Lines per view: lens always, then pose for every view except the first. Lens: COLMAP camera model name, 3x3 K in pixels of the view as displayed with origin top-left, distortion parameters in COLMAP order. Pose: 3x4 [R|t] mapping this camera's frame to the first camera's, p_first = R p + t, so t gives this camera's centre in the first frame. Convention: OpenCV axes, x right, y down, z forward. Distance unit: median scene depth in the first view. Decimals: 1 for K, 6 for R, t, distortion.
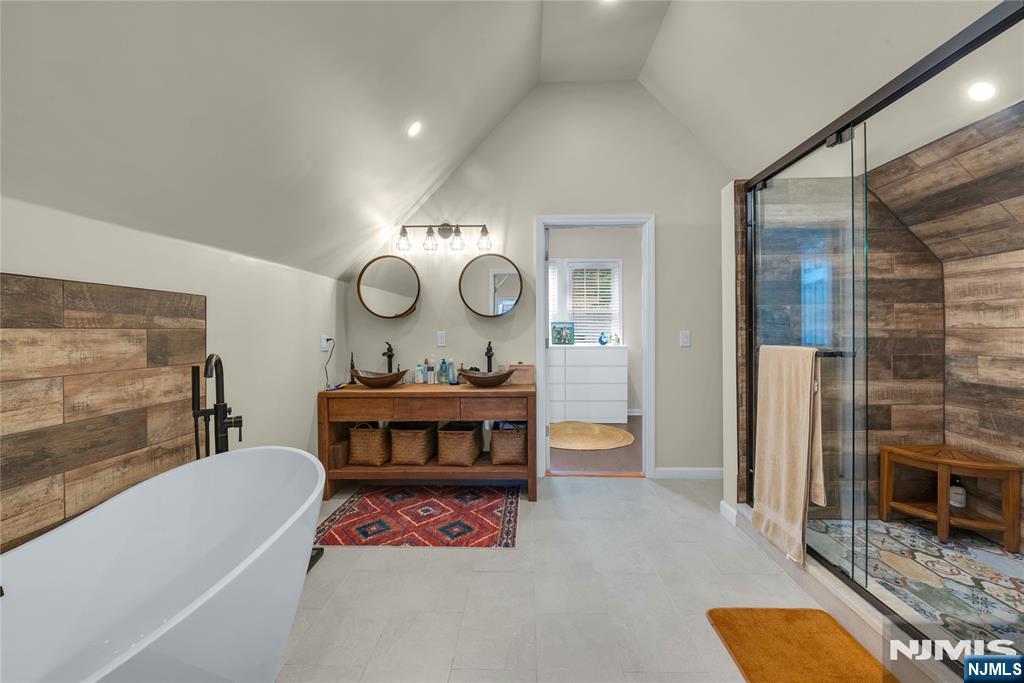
lens RADIAL K [[430.0, 0, 515.8], [0, 430.0, 334.2], [0, 0, 1]] dist [-0.001782, -0.000399]
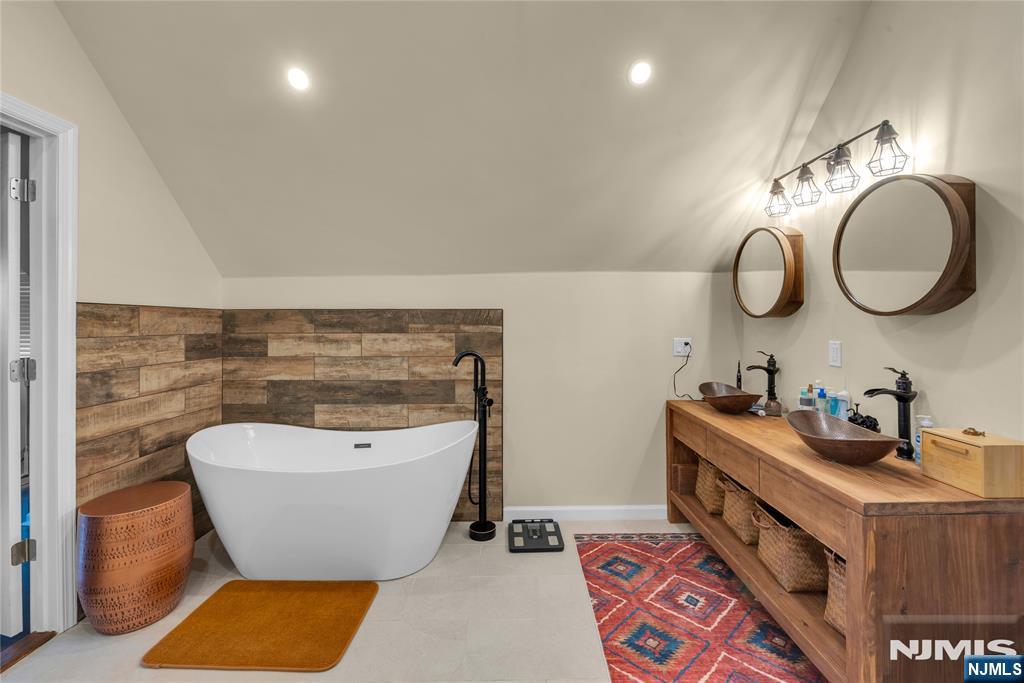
lens RADIAL K [[417.2, 0, 516.2], [0, 417.2, 320.6], [0, 0, 1]] dist [-0.002814, -0.000219]
pose [[0.032909, 0.006314, -0.999438, 0.514087], [-0.004632, 0.999970, 0.006165, -0.048088], [0.999448, 0.004426, 0.032937, 0.797424]]
